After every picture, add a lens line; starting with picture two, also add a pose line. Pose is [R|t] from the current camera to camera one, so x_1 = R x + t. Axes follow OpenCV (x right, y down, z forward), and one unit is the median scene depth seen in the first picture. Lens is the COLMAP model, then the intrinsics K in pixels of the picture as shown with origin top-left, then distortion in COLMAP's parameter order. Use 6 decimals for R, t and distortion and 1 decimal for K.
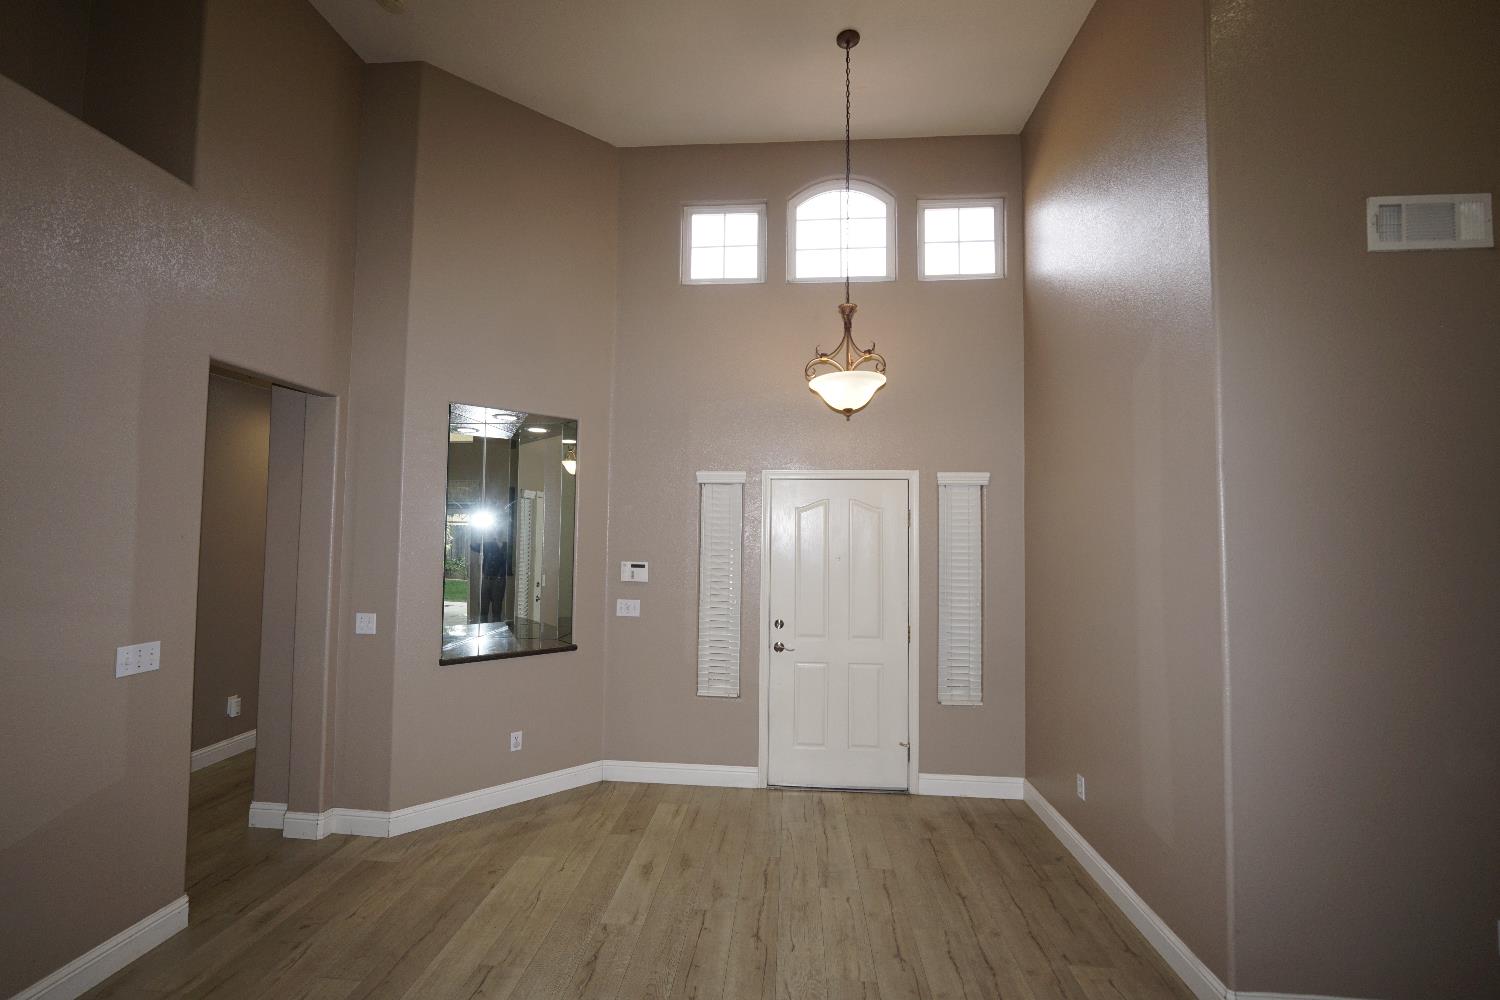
lens RADIAL K [[626.8, 0, 739.3], [0, 626.8, 499.8], [0, 0, 1]] dist [-0.024895, 0.010133]
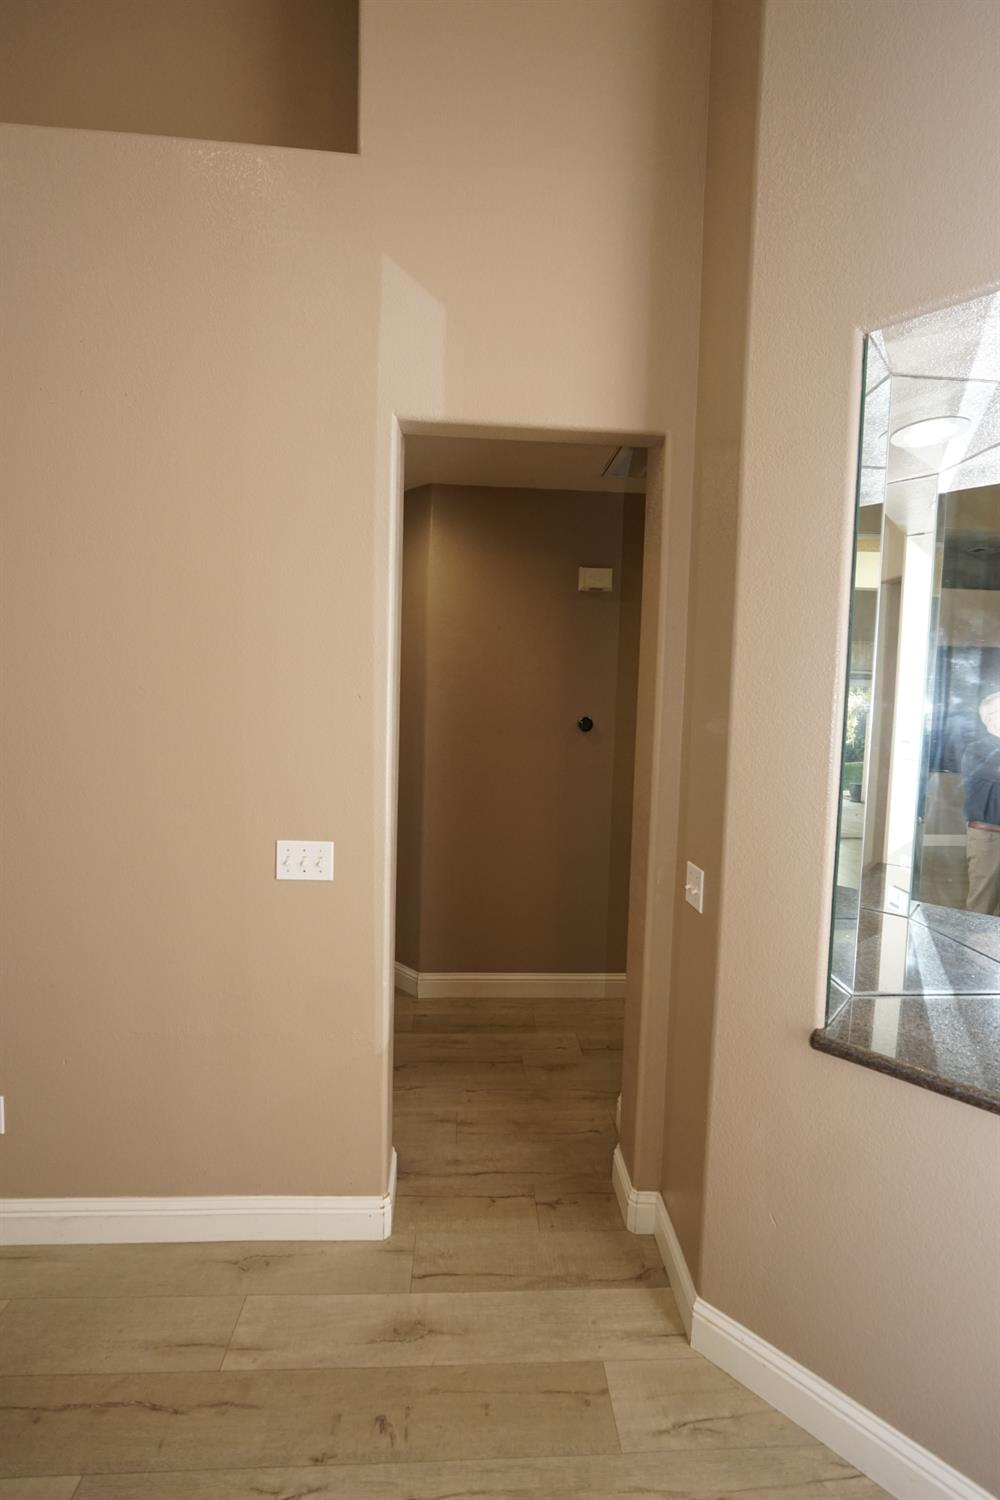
lens RADIAL K [[626.8, 0, 500.0], [0, 626.8, 750.0], [0, 0, 1]] dist [-0.024895, 0.010133]
pose [[0.145221, 0.059963, -0.987581, -0.144821], [0.022371, 0.997708, 0.063867, 0.057548], [0.989146, -0.031368, 0.143547, 0.782480]]
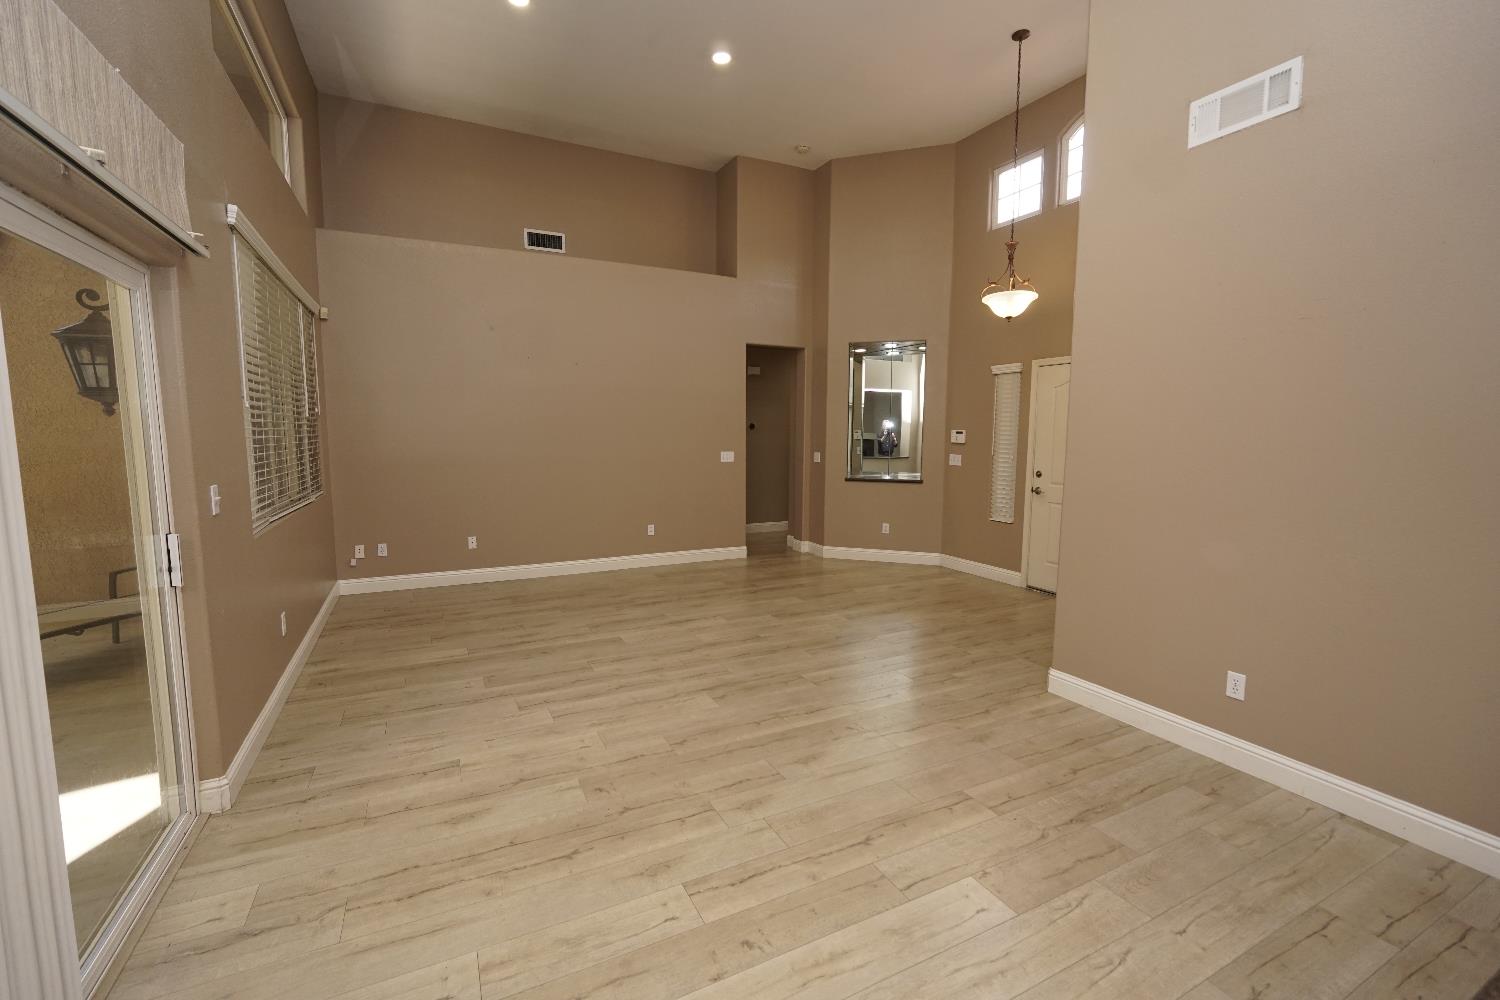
lens RADIAL K [[626.8, 0, 739.3], [0, 626.8, 499.8], [0, 0, 1]] dist [-0.024895, 0.010133]
pose [[0.518321, 0.084160, -0.851035, 1.067493], [0.043843, 0.991222, 0.124726, 0.066676], [0.854062, -0.101960, 0.510081, -0.311522]]
